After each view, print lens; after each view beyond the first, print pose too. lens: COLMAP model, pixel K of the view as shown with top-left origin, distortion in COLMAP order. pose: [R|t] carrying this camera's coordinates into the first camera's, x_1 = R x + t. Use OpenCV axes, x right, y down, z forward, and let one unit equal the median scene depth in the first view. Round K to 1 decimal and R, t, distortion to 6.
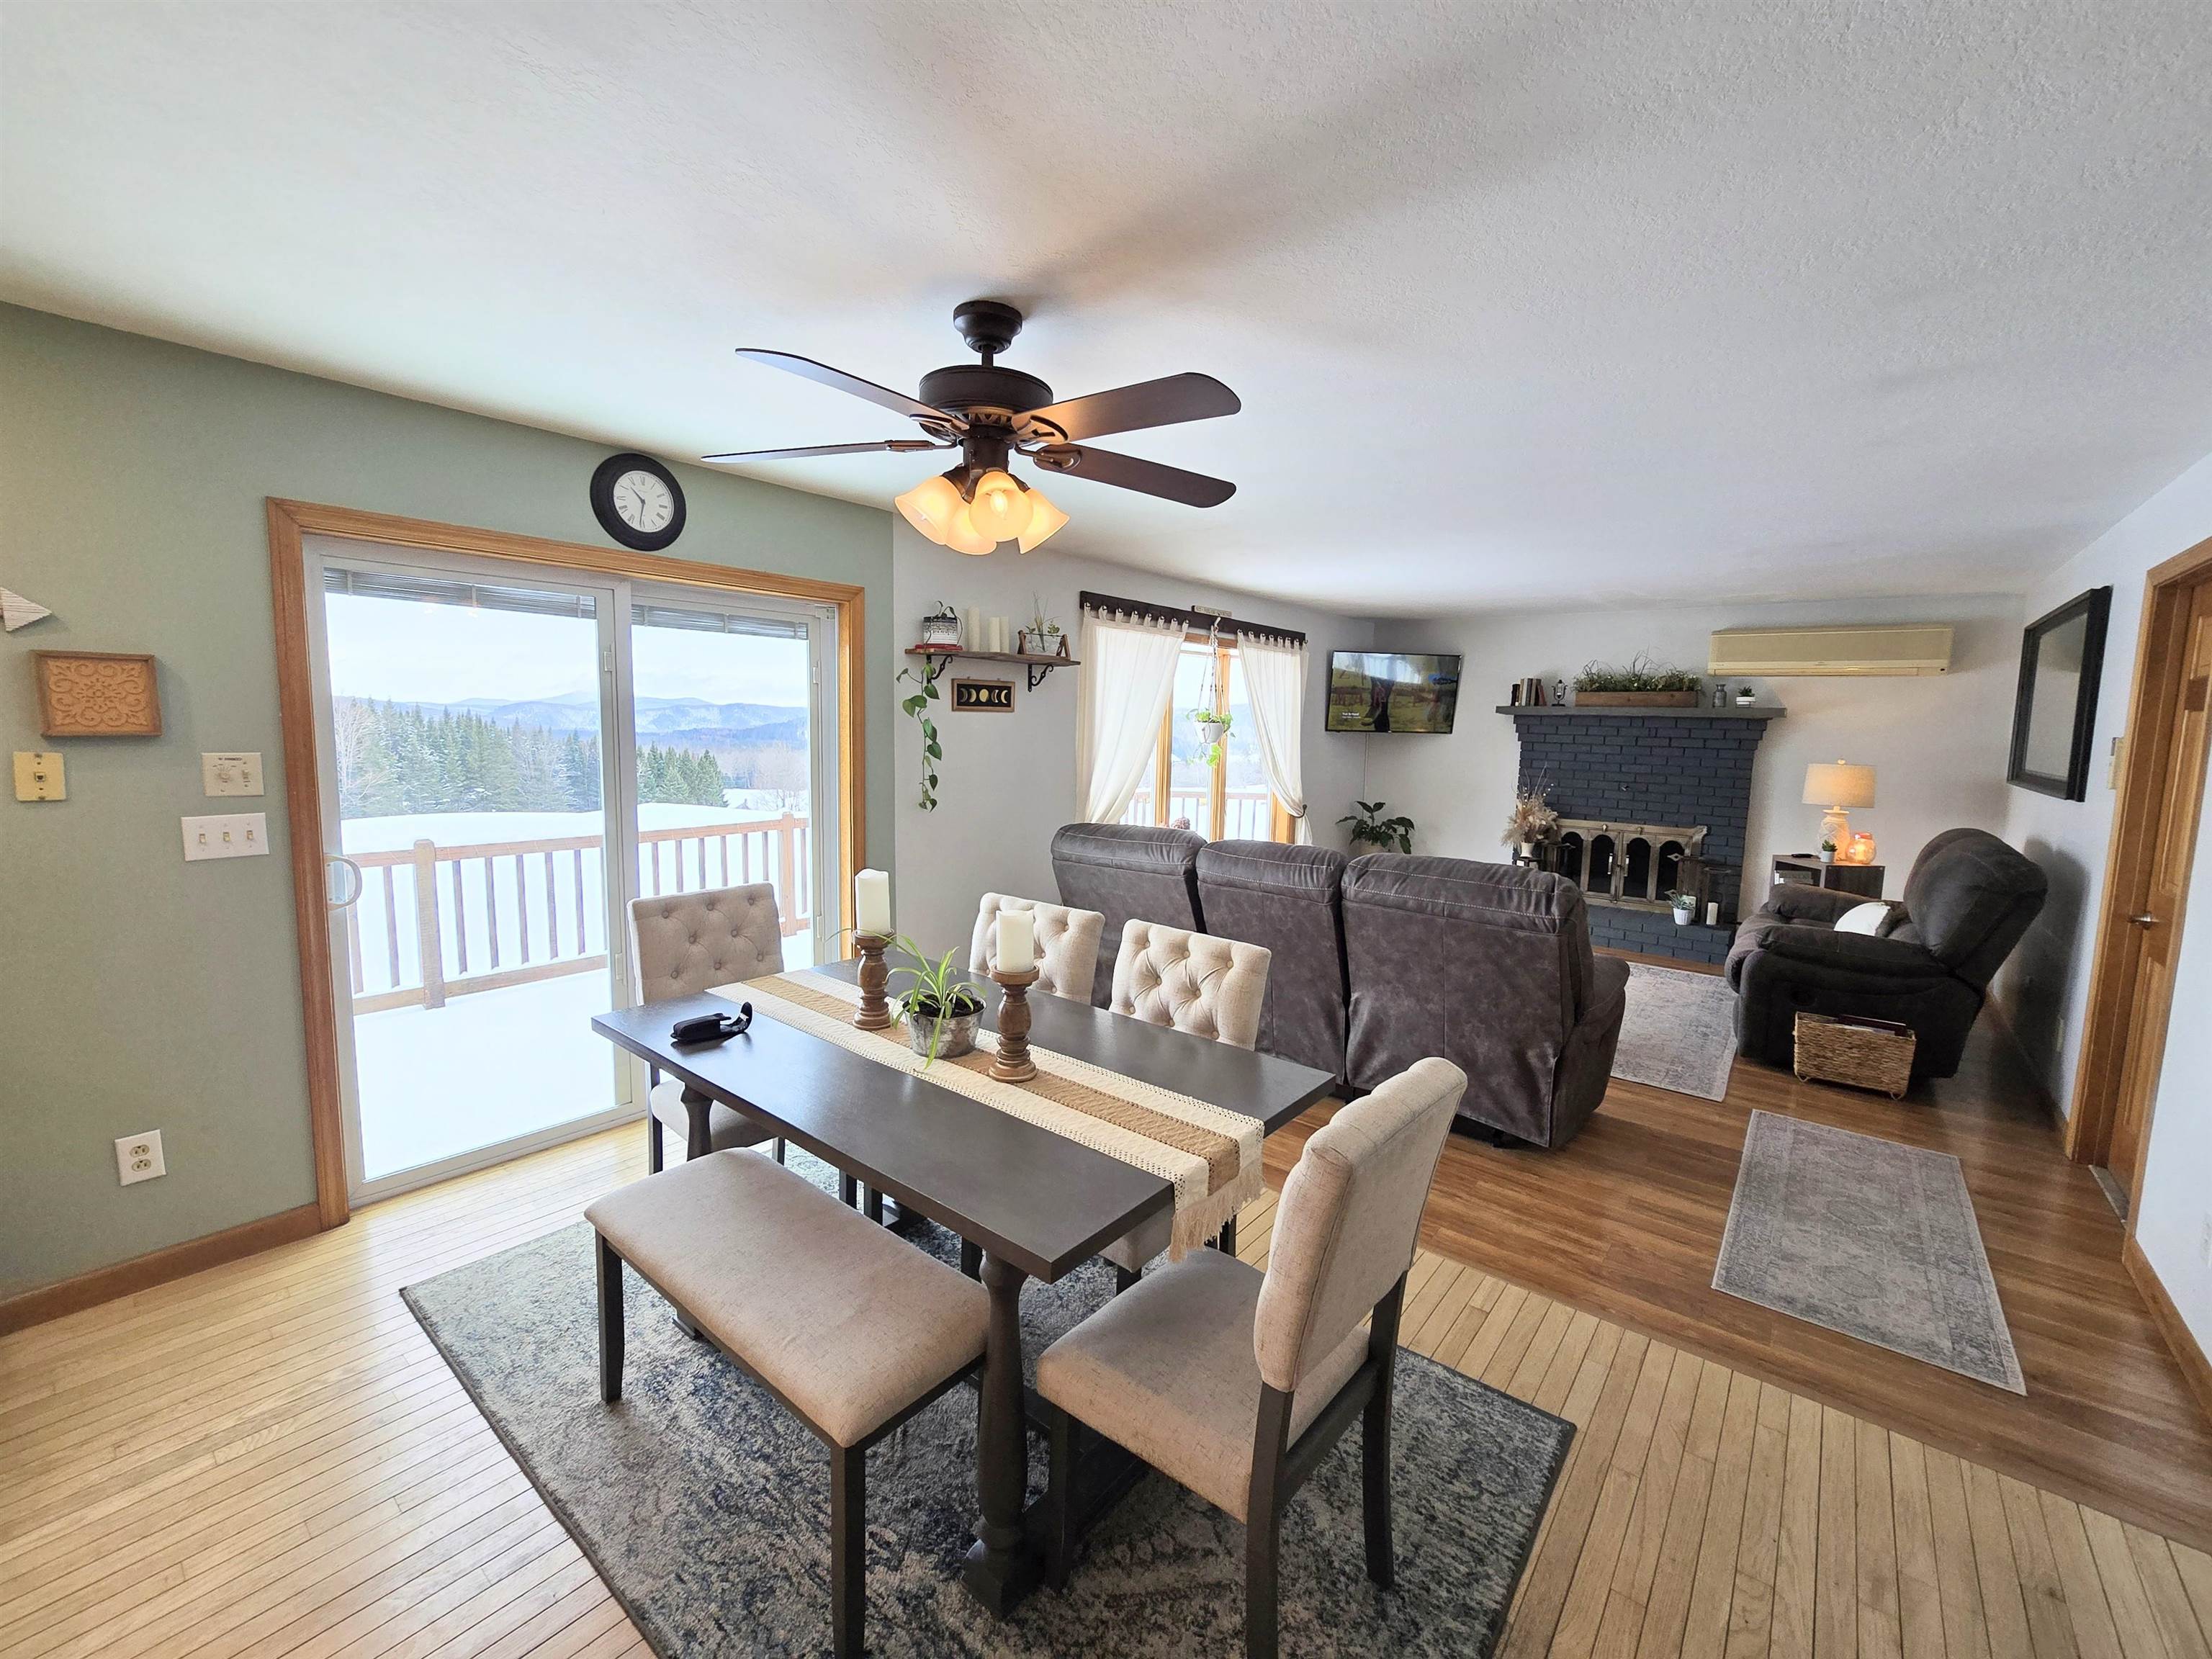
lens RADIAL K [[907.3, 0, 1105.2], [0, 907.3, 818.8], [0, 0, 1]] dist [-0.006258, 0.002419]
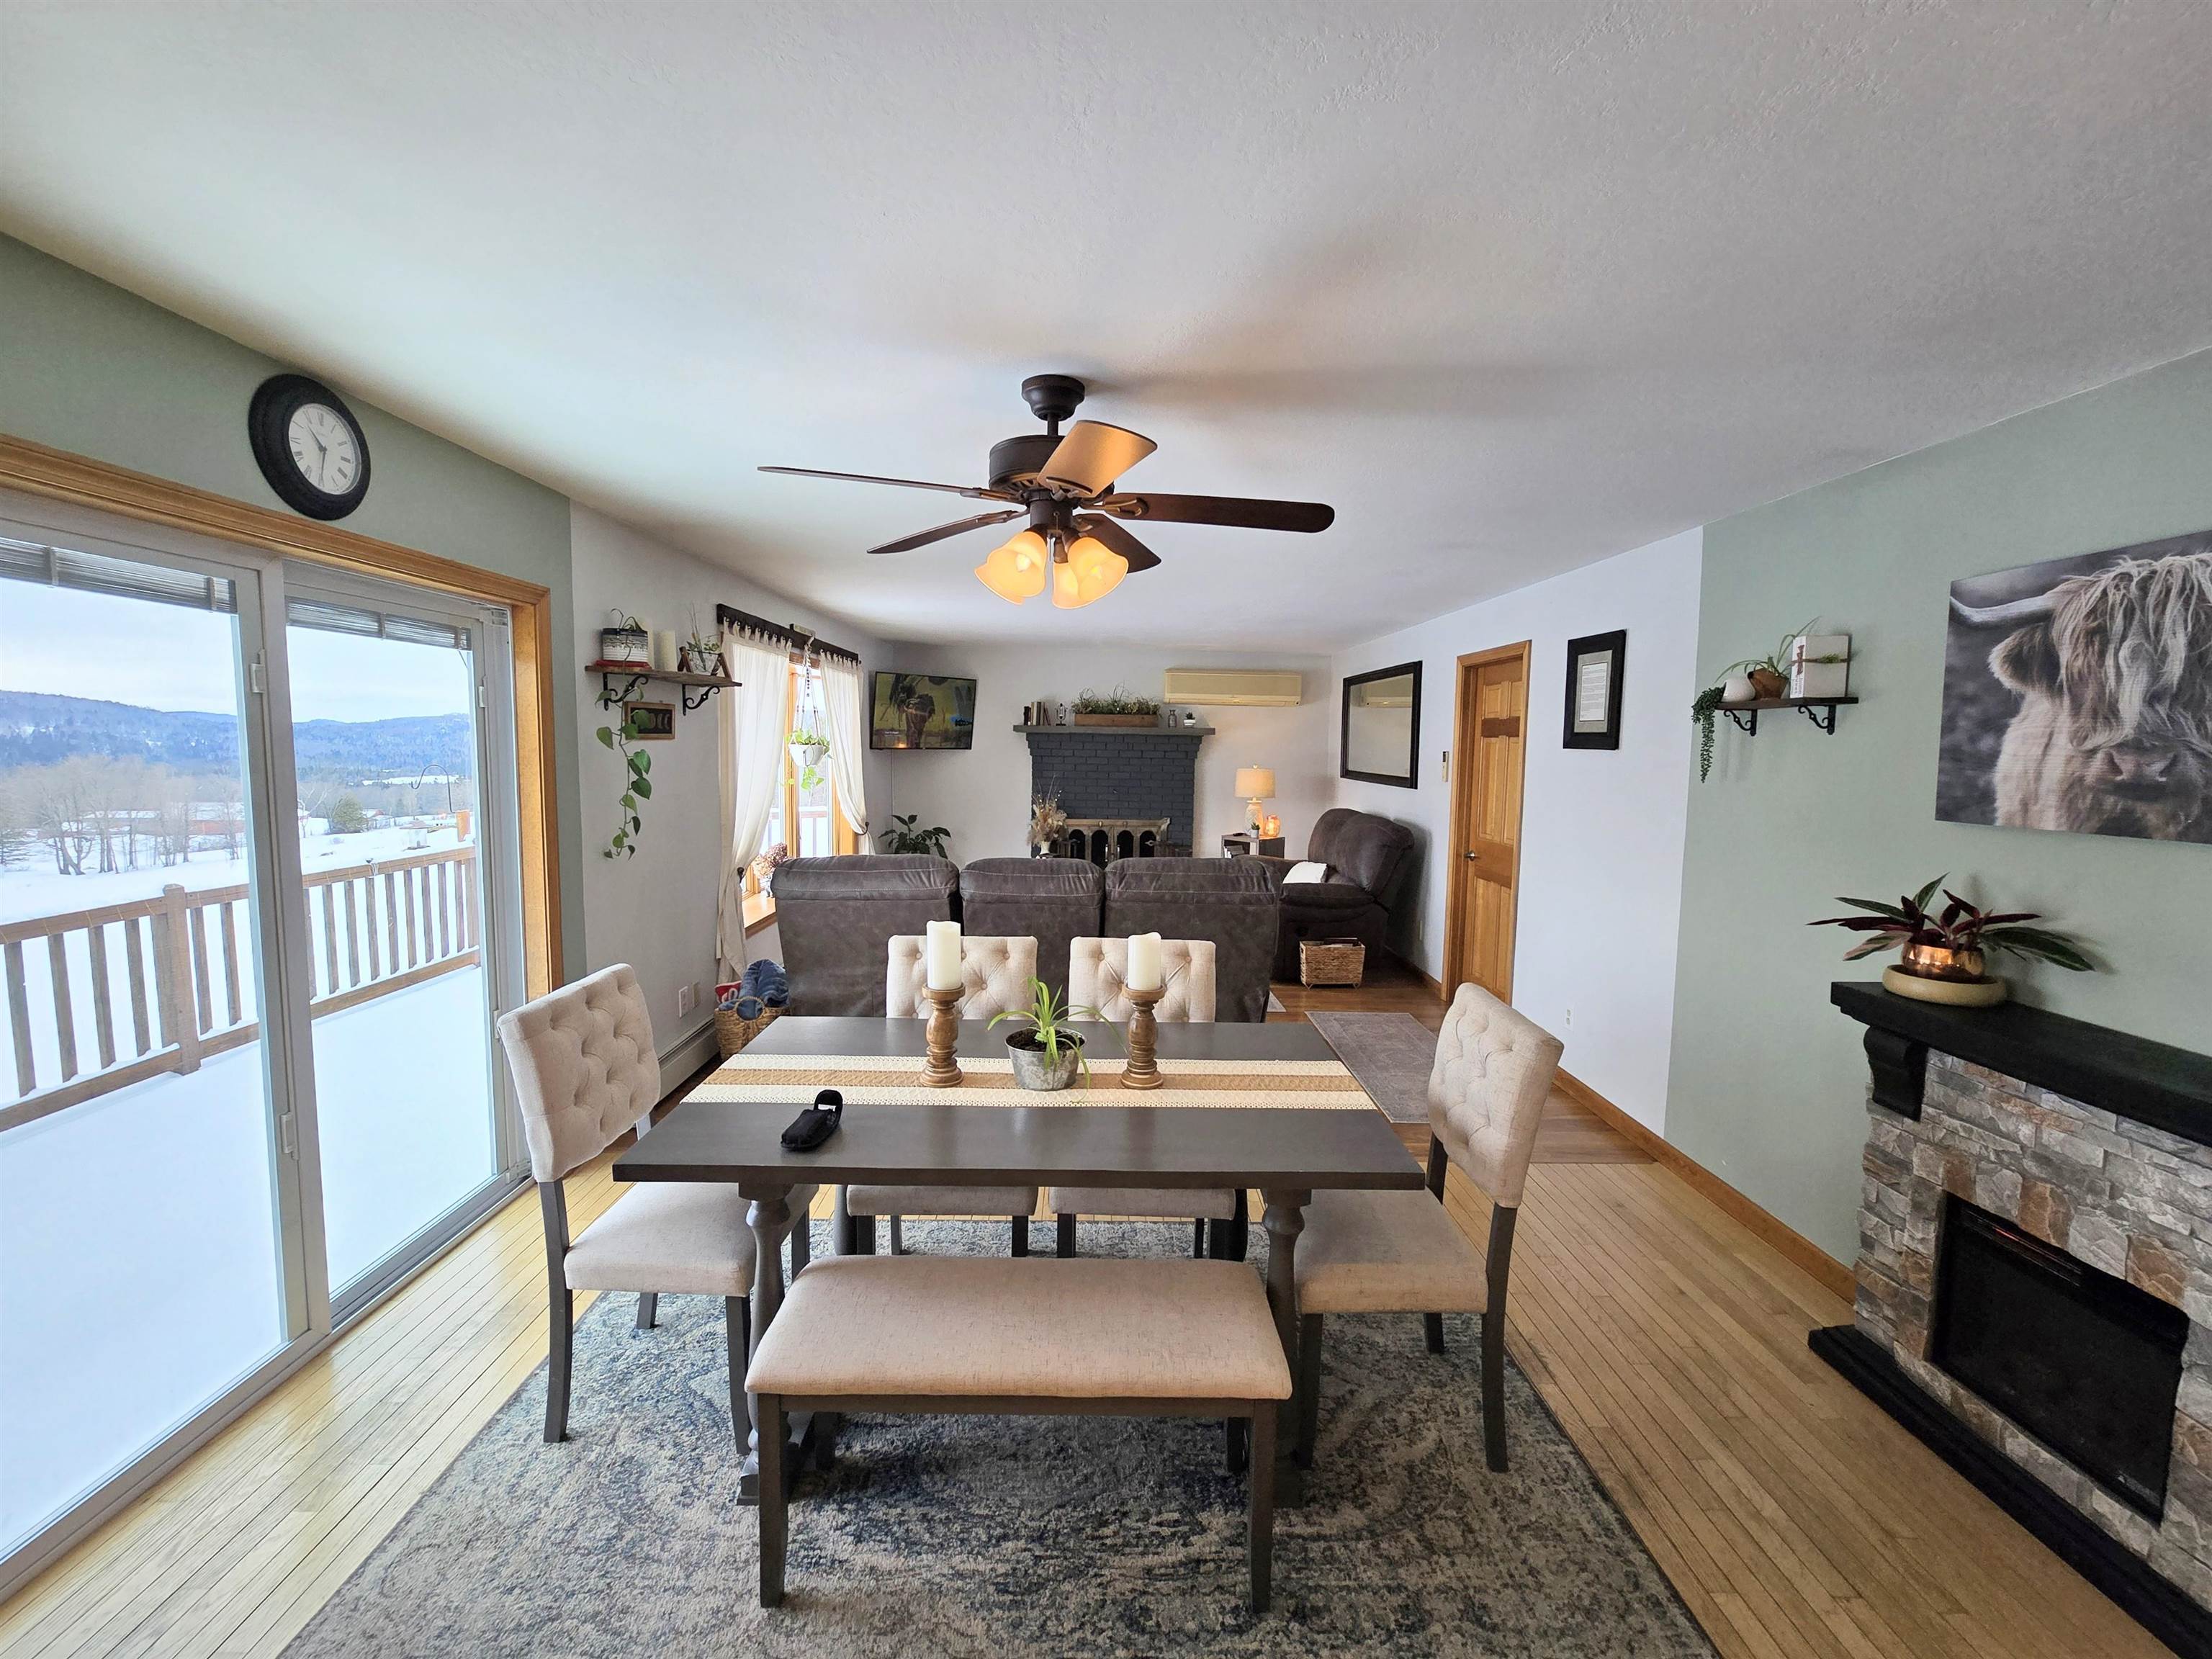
lens RADIAL K [[907.3, 0, 1105.2], [0, 907.3, 817.9], [0, 0, 1]] dist [-0.006258, 0.002419]
pose [[0.766397, -0.064148, 0.639156, -0.343340], [0.069938, 0.997419, 0.016244, -0.026653], [-0.638548, 0.032252, 0.768906, 0.066195]]
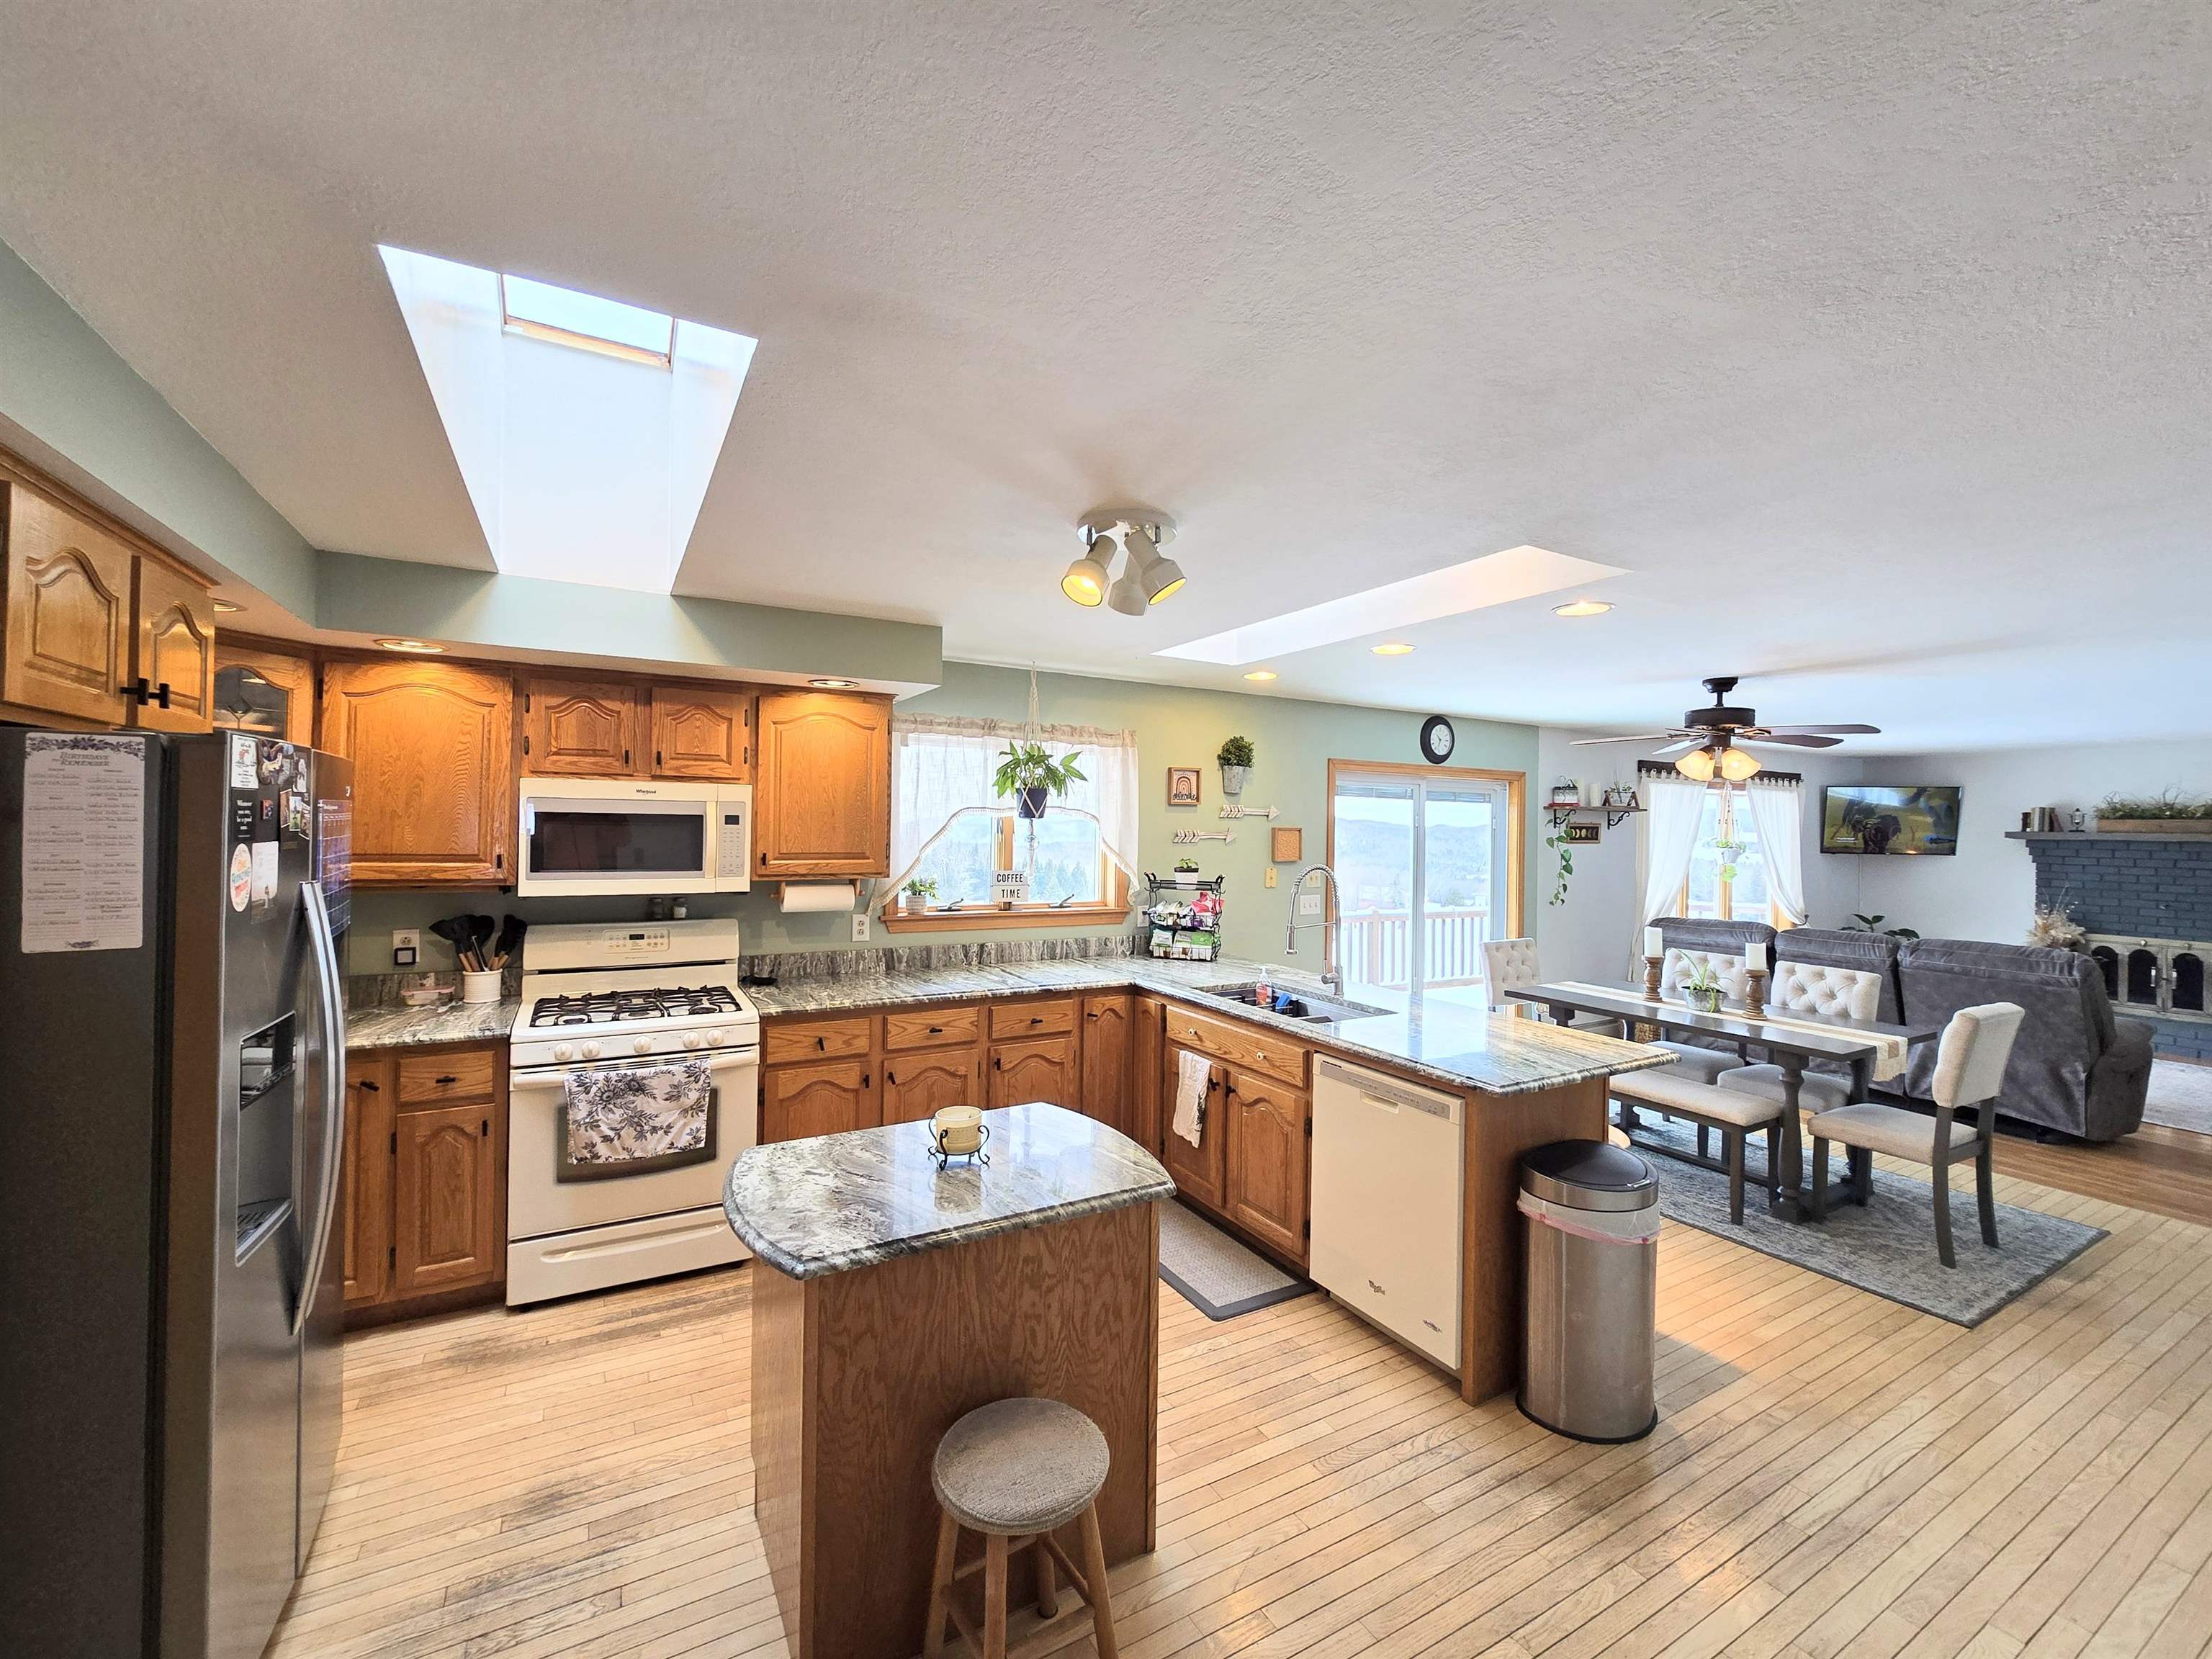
lens RADIAL K [[907.3, 0, 1106.0], [0, 907.3, 822.5], [0, 0, 1]] dist [-0.006258, 0.002419]
pose [[0.933006, -0.008581, -0.359758, -0.322856], [-0.034257, 0.993058, -0.112528, 0.045474], [0.358226, 0.117313, 0.926235, -0.690331]]
